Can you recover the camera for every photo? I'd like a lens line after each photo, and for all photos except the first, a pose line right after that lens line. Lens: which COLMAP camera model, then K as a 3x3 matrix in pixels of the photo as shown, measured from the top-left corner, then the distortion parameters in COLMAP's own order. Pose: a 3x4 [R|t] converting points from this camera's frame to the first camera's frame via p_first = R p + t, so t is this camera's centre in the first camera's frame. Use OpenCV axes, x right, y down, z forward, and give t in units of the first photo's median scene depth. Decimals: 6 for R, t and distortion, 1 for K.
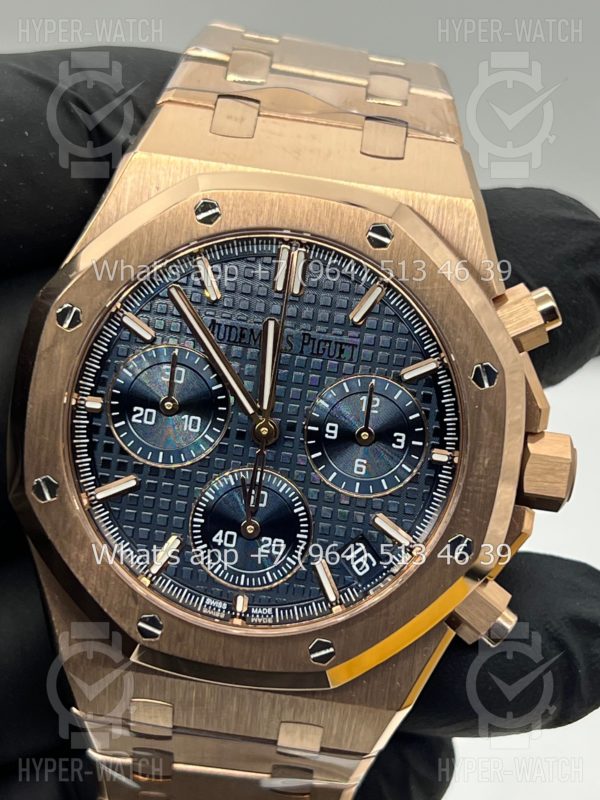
lens RADIAL K [[1887.4, 0, 300.0], [0, 1887.4, 400.0], [0, 0, 1]] dist [0.238428, -0.804453]
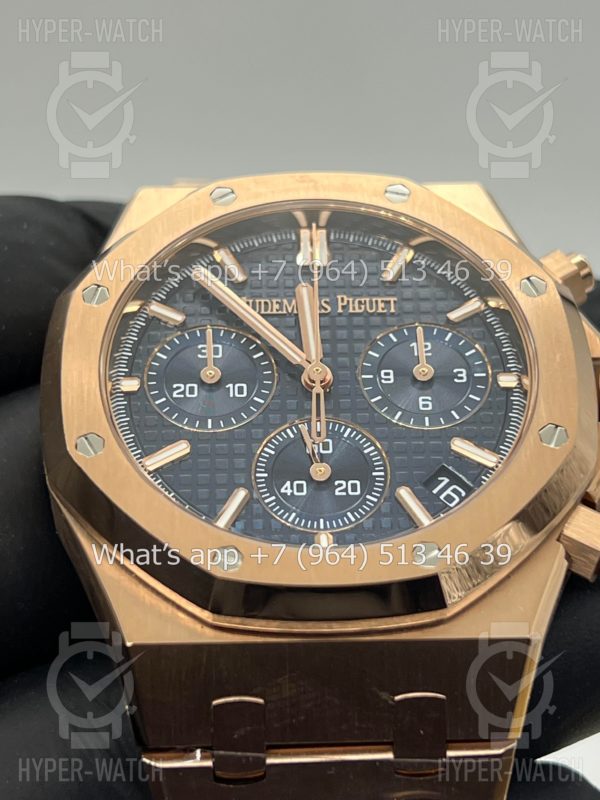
lens RADIAL K [[1887.4, 0, 300.0], [0, 1887.4, 400.0], [0, 0, 1]] dist [0.238428, -0.804453]
pose [[0.984800, -0.123204, 0.122434, -0.141253], [0.171876, 0.792933, -0.584565, 0.563167], [-0.025061, 0.596723, 0.802056, 0.260006]]
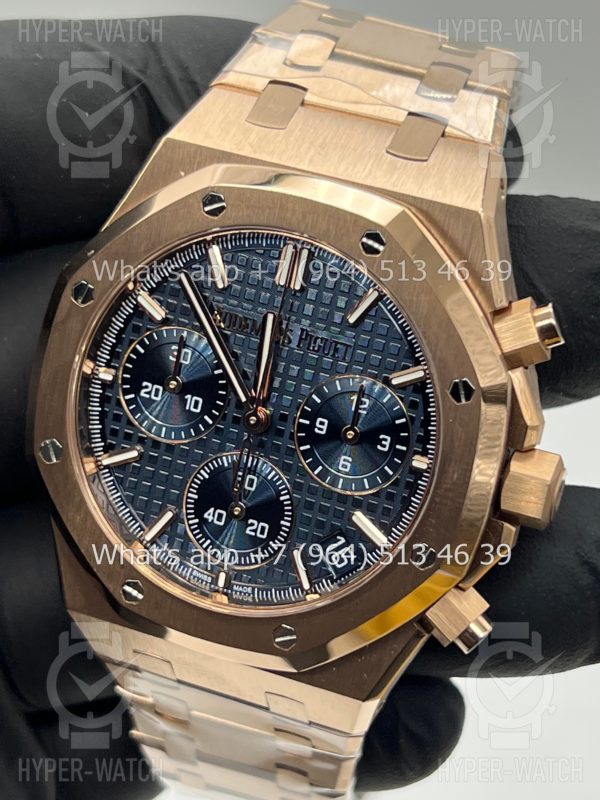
lens RADIAL K [[1887.4, 0, 300.0], [0, 1887.4, 400.0], [0, 0, 1]] dist [0.238428, -0.804453]
pose [[0.957861, 0.109325, -0.265614, 0.276186], [-0.086270, 0.991538, 0.097003, -0.095910], [0.273971, -0.070001, 0.959187, 0.015305]]
